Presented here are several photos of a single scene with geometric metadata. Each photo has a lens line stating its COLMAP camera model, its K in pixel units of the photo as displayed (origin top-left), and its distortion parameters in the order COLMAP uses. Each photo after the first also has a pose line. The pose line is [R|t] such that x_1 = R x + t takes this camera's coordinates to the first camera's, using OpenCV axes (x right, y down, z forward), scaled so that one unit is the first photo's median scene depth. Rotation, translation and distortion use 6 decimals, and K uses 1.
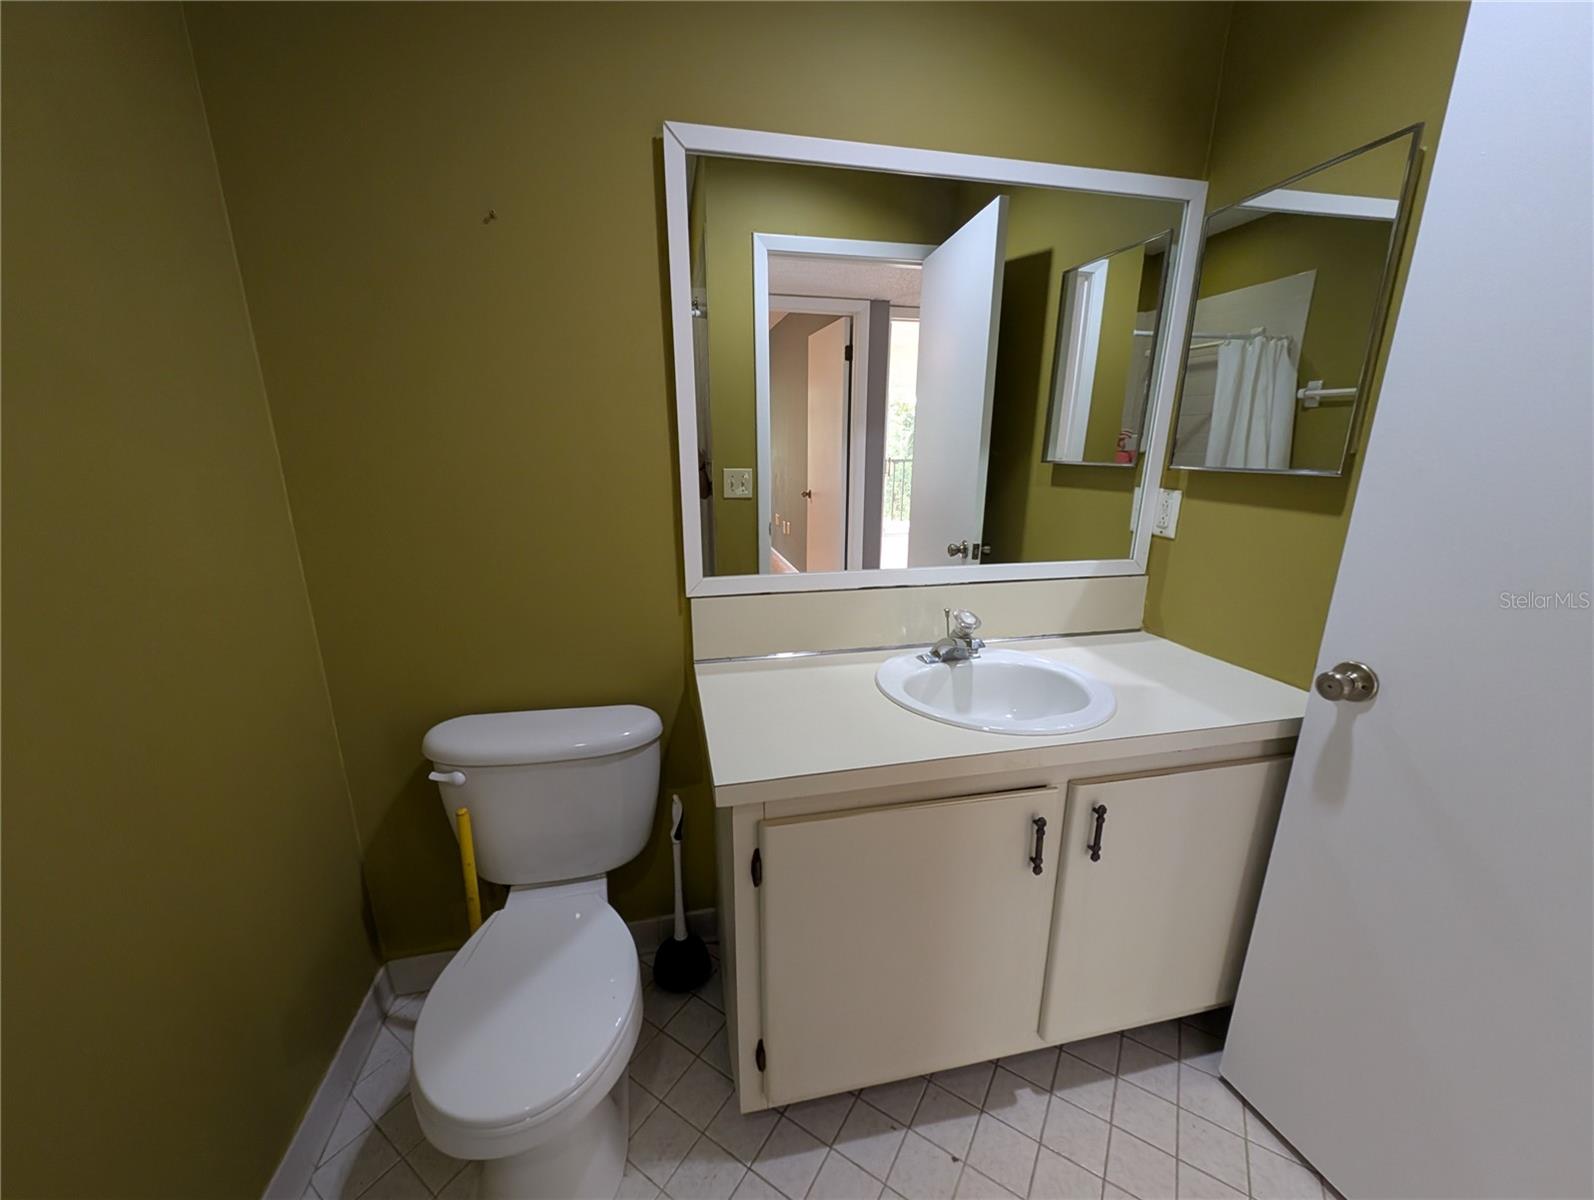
lens RADIAL K [[599.6, 0, 796.8], [0, 599.6, 600.8], [0, 0, 1]] dist [0.005197, -0.002680]
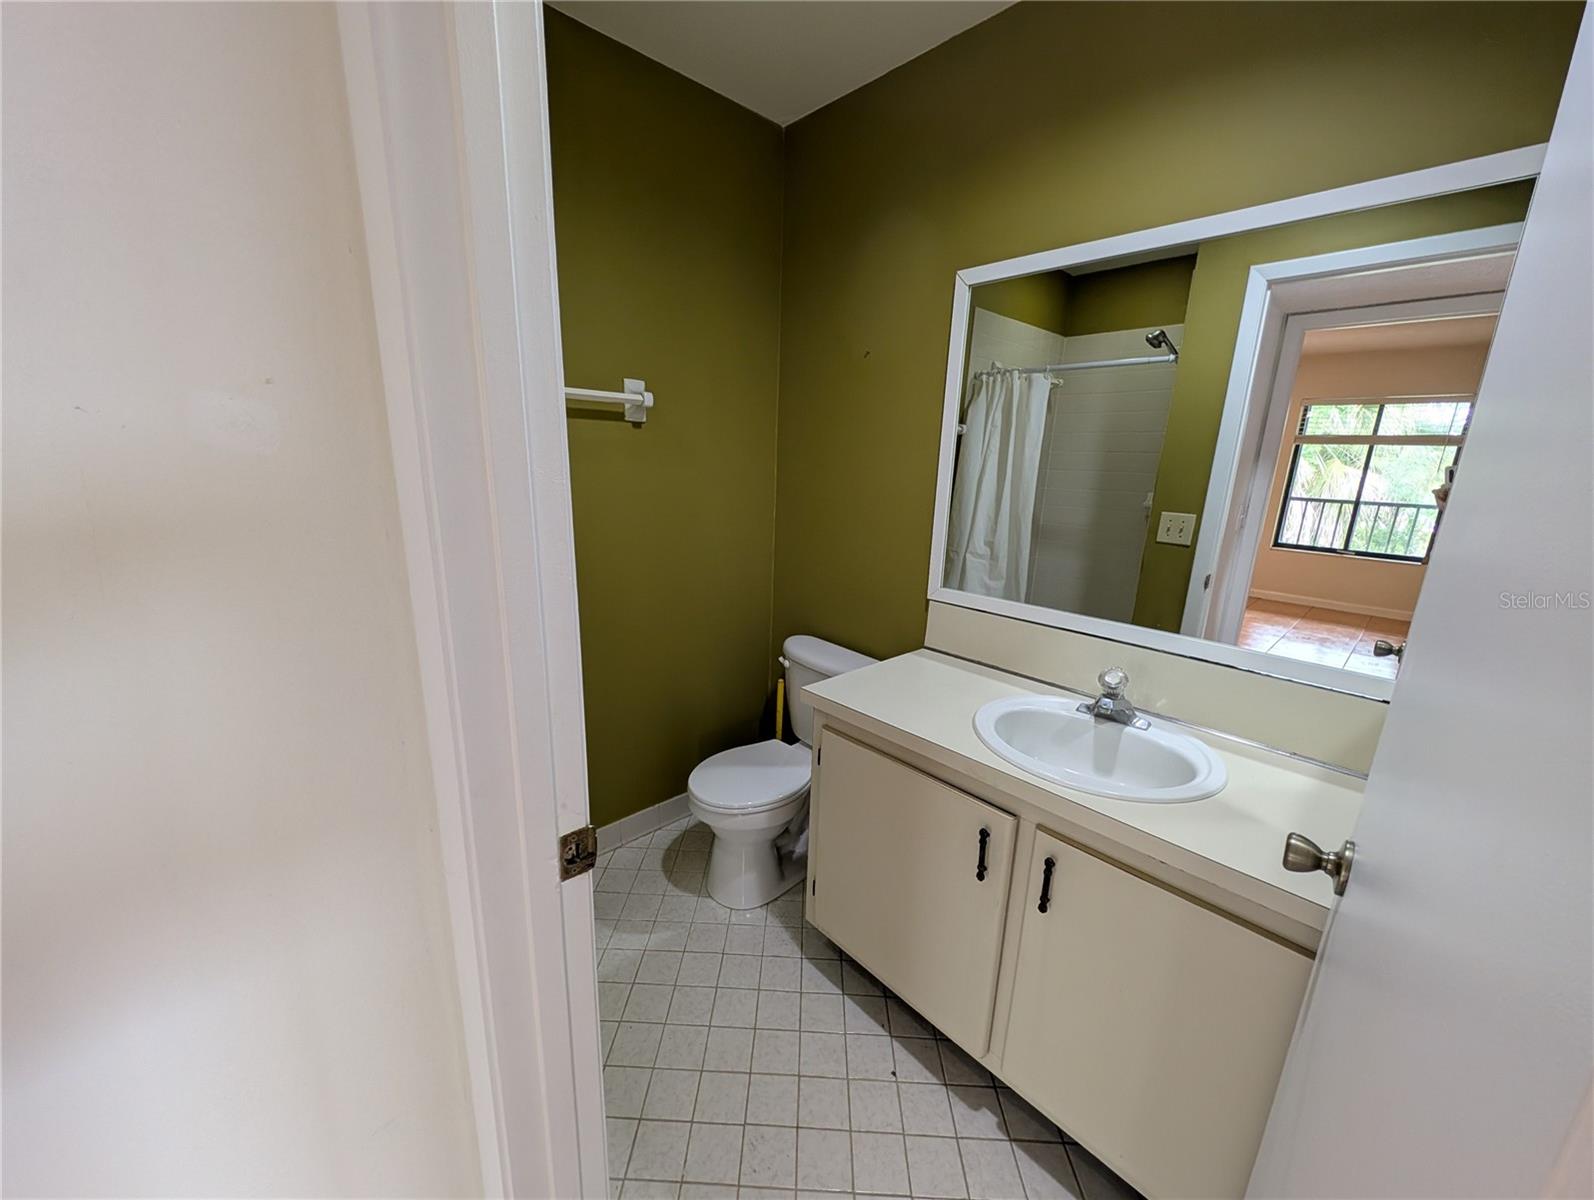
lens RADIAL K [[599.6, 0, 799.3], [0, 599.6, 594.6], [0, 0, 1]] dist [0.005197, -0.002680]
pose [[0.523060, 0.206482, -0.826906, 0.790330], [-0.246386, 0.965418, 0.085217, -0.059154], [0.815905, 0.159164, 0.555846, 0.001993]]
